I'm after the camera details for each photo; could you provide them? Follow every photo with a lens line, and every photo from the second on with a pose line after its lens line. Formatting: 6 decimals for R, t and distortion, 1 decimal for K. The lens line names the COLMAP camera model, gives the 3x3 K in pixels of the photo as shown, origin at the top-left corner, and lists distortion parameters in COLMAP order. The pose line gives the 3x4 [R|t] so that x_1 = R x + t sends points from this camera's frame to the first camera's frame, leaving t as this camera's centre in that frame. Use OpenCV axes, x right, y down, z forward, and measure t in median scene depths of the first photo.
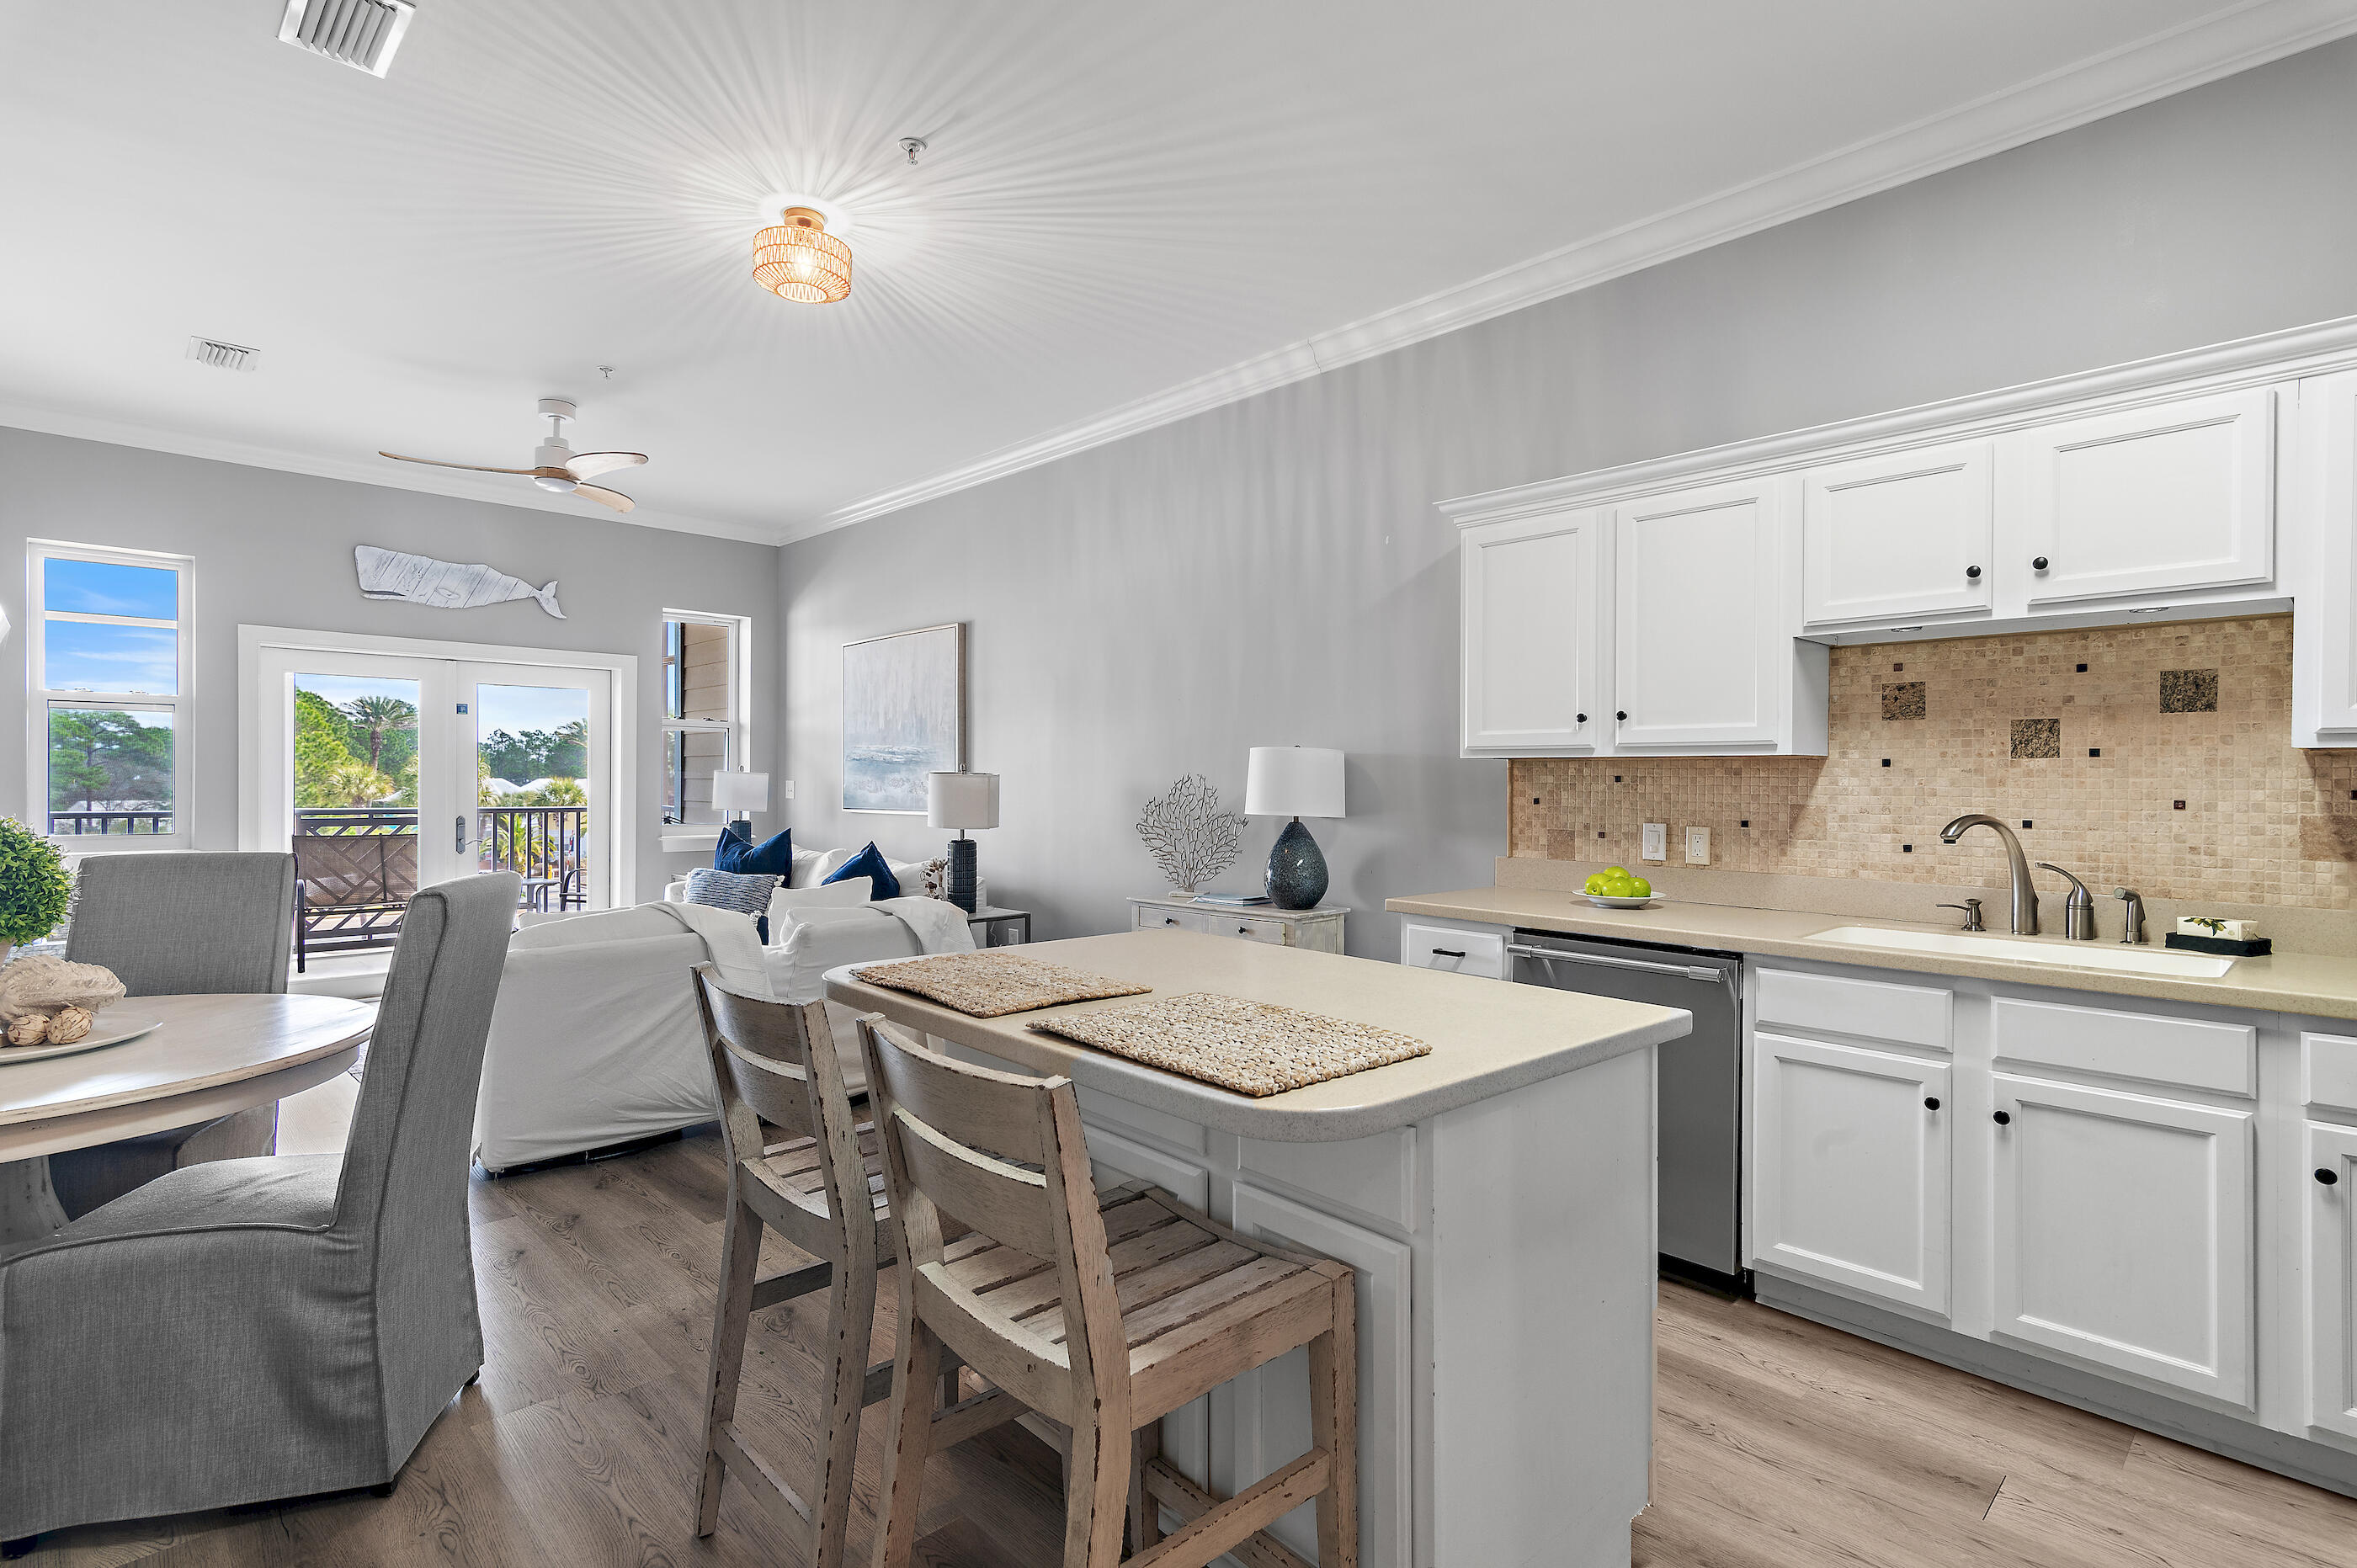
lens RADIAL K [[1161.4, 0, 1171.2], [0, 1161.4, 786.9], [0, 0, 1]] dist [0.014948, 0.000774]
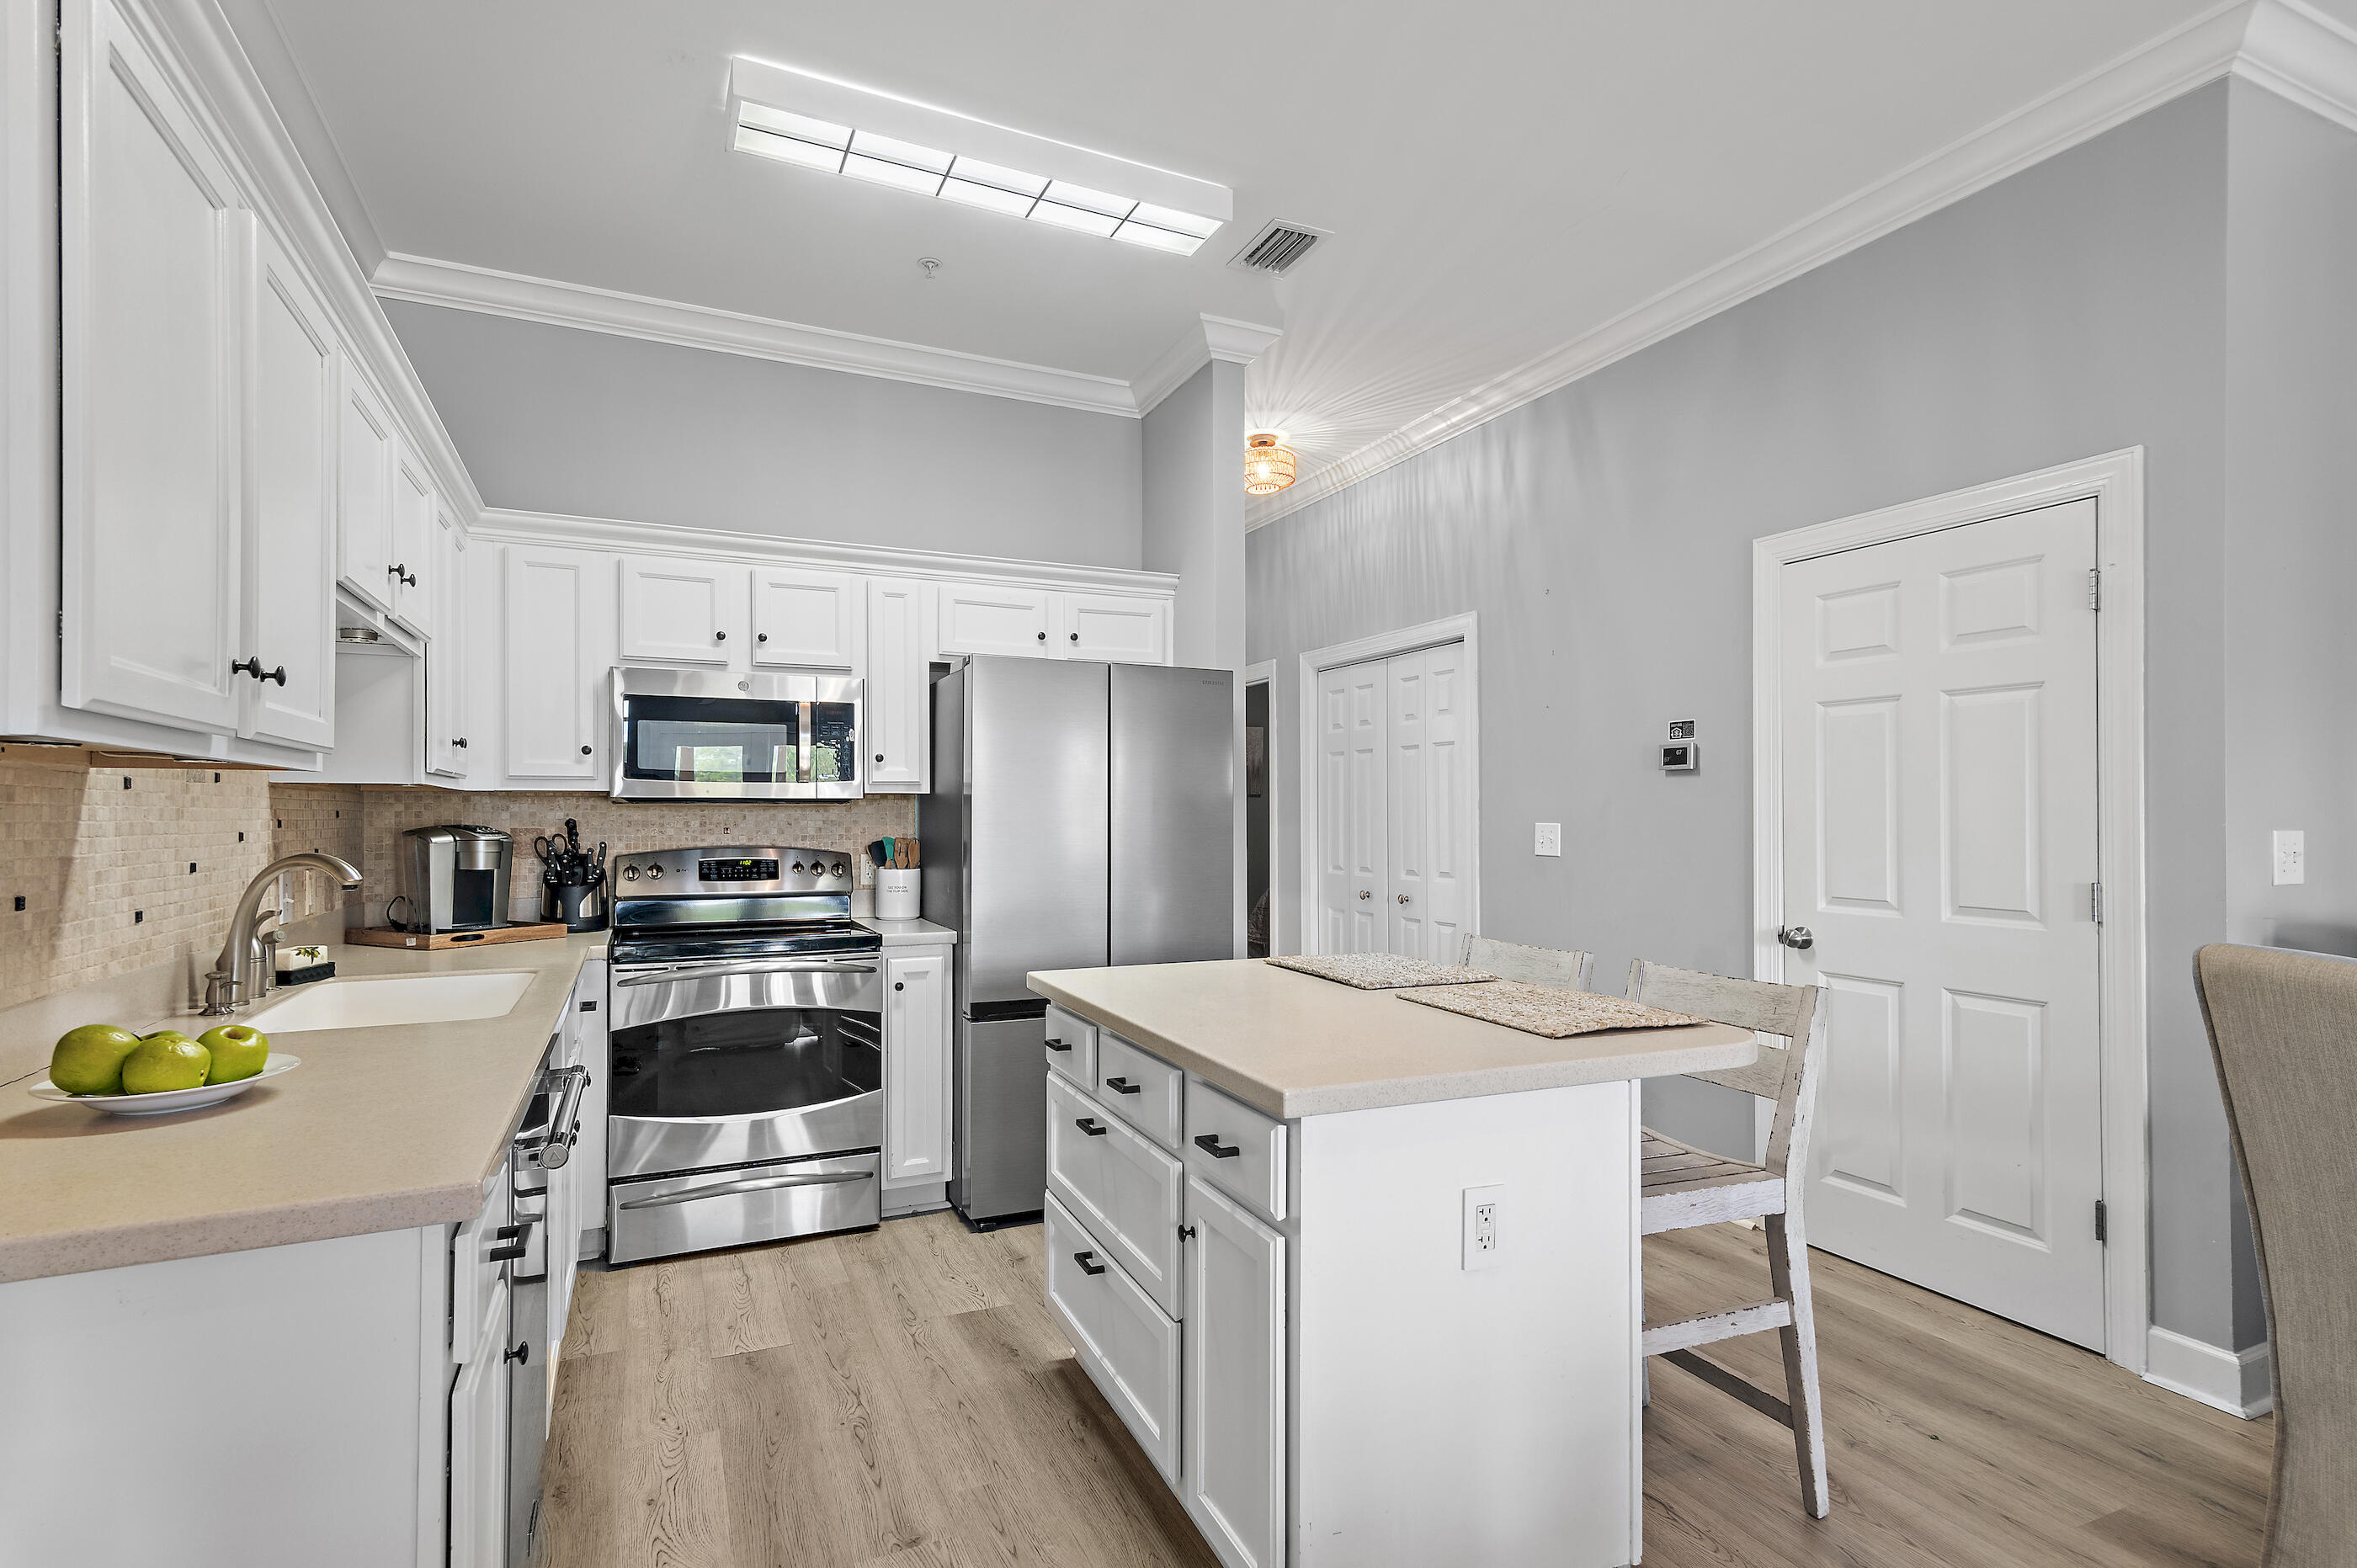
lens RADIAL K [[1161.4, 0, 1174.7], [0, 1161.4, 806.8], [0, 0, 1]] dist [0.014948, 0.000774]
pose [[-0.945825, -0.002392, 0.324668, -0.056660], [-0.001193, 0.999992, 0.003892, -0.005449], [-0.324675, 0.003293, -0.945820, 0.668293]]
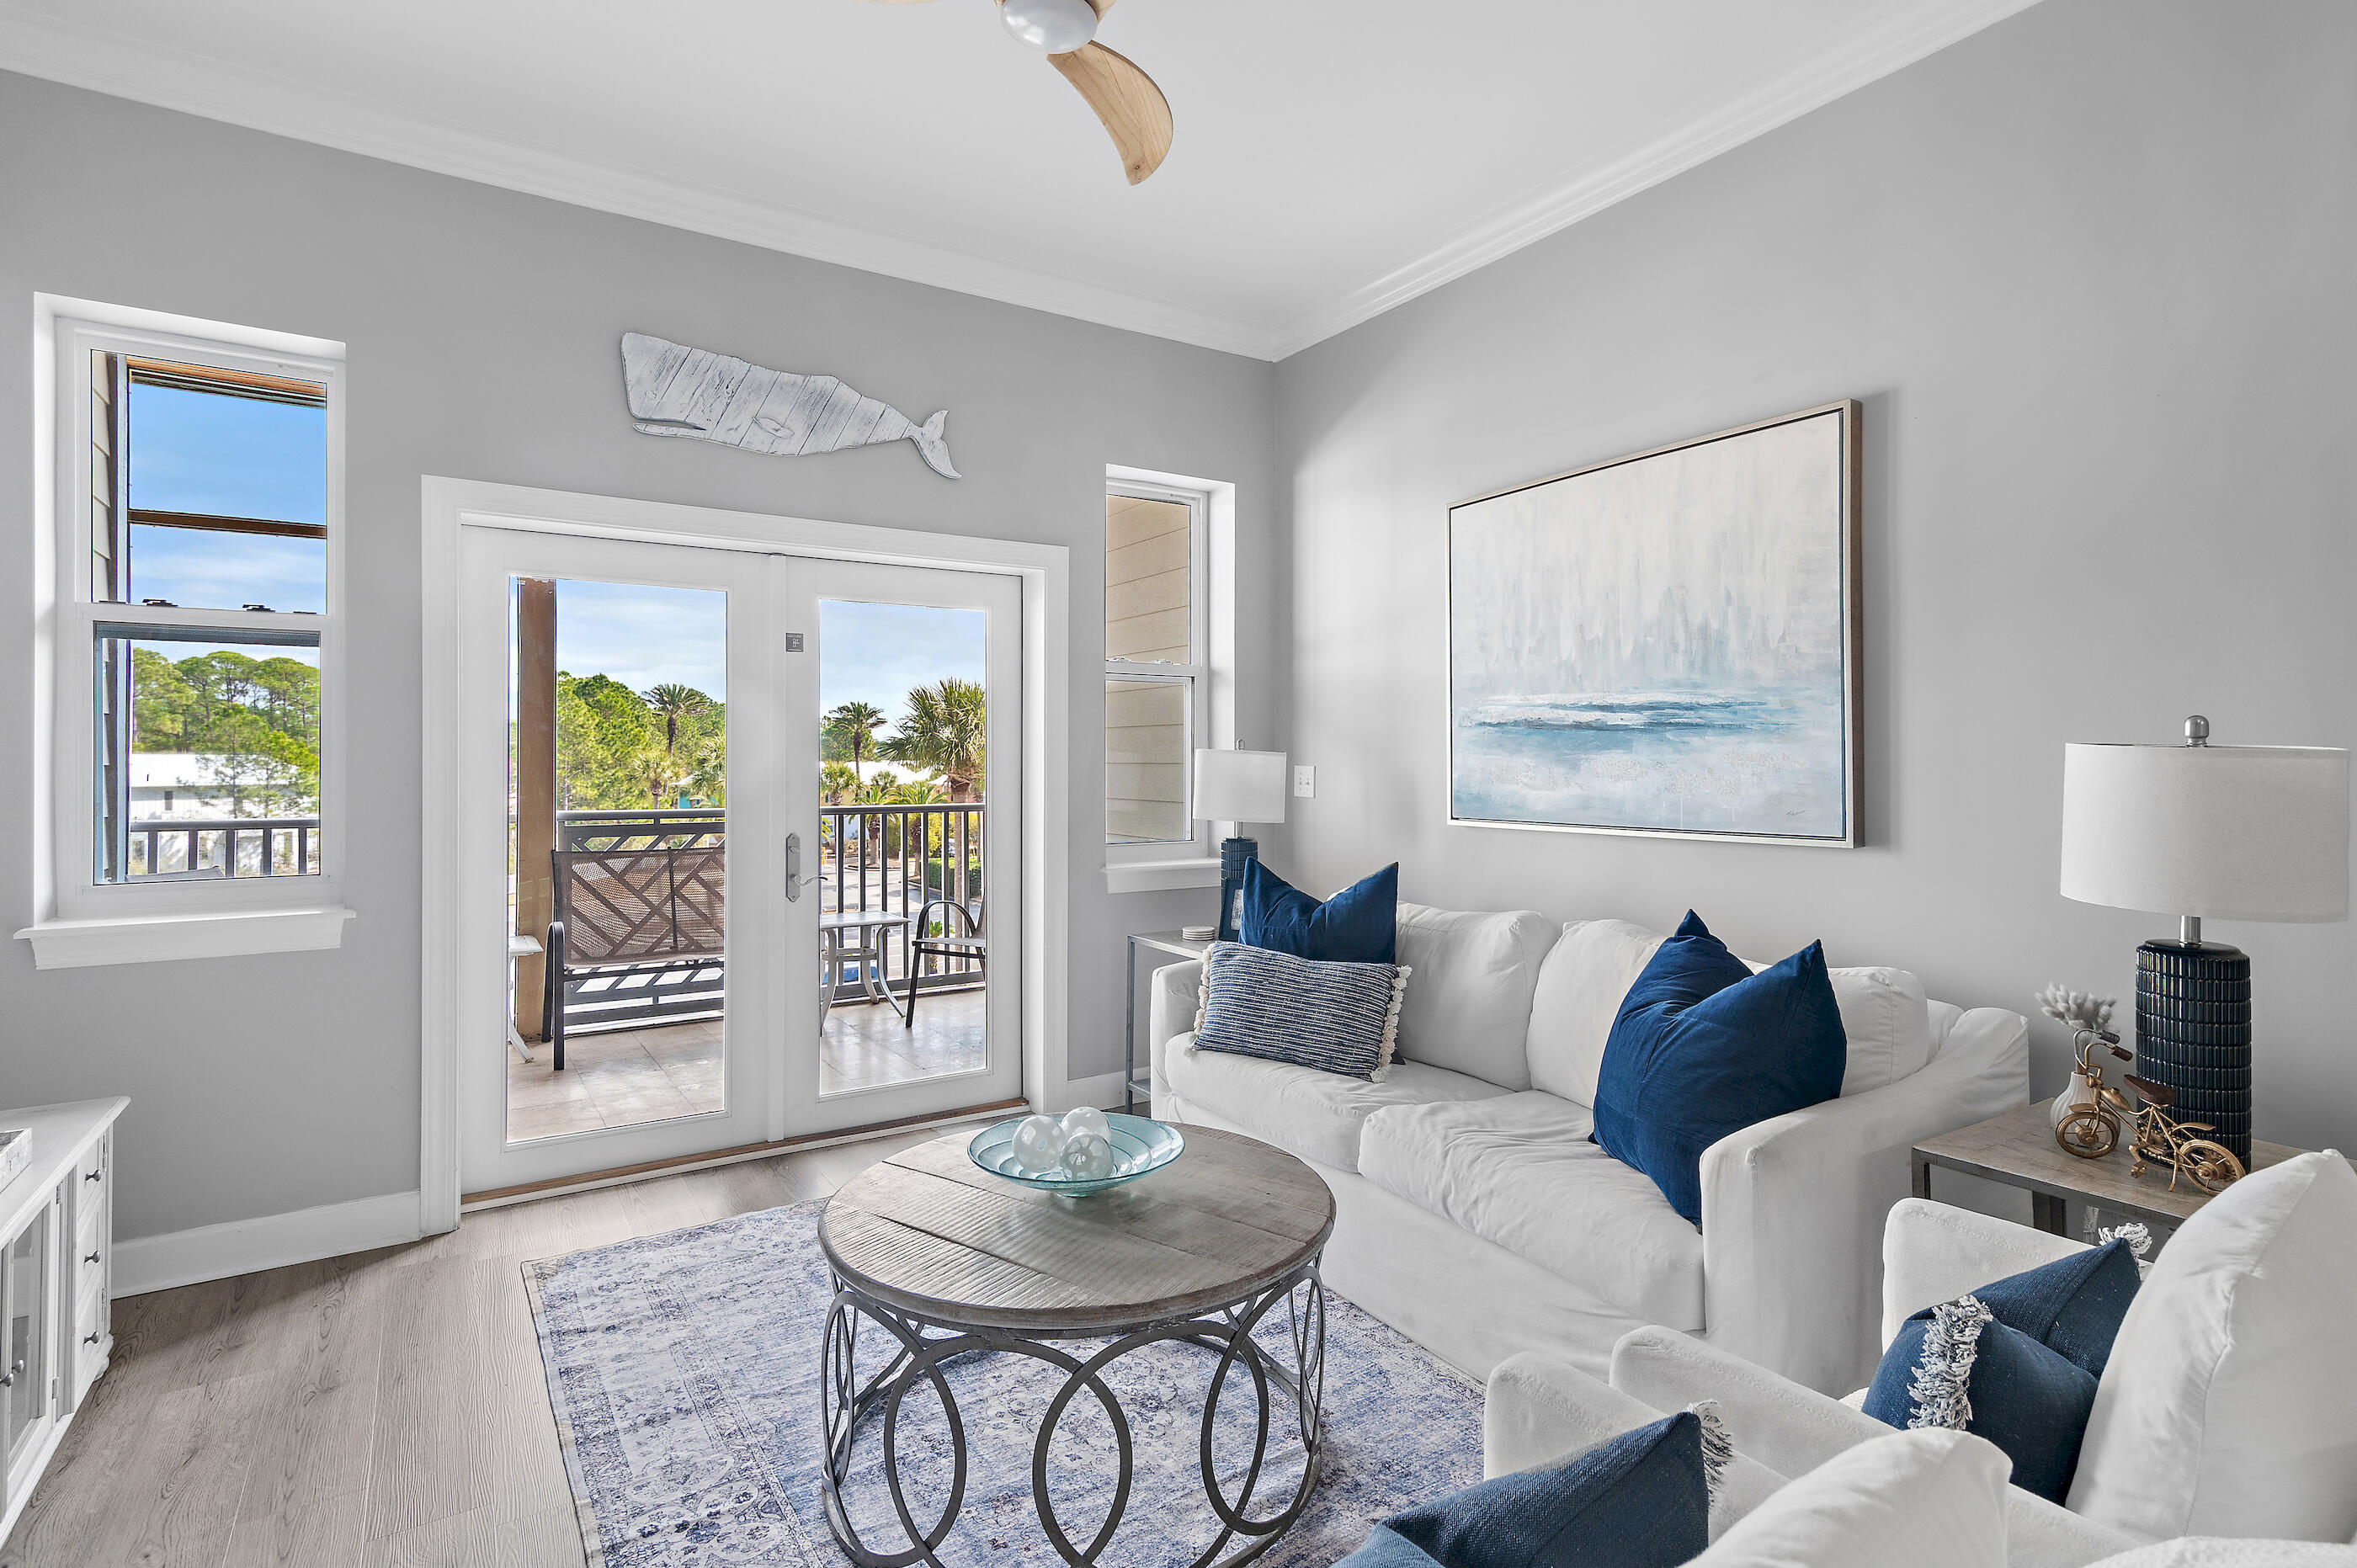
lens RADIAL K [[1161.4, 0, 1150.0], [0, 1161.4, 754.8], [0, 0, 1]] dist [0.014948, 0.000774]
pose [[0.978307, -0.007443, -0.207029, -0.322970], [0.005249, 0.999924, -0.011146, -0.005608], [0.207096, 0.009817, 0.978271, 0.486635]]
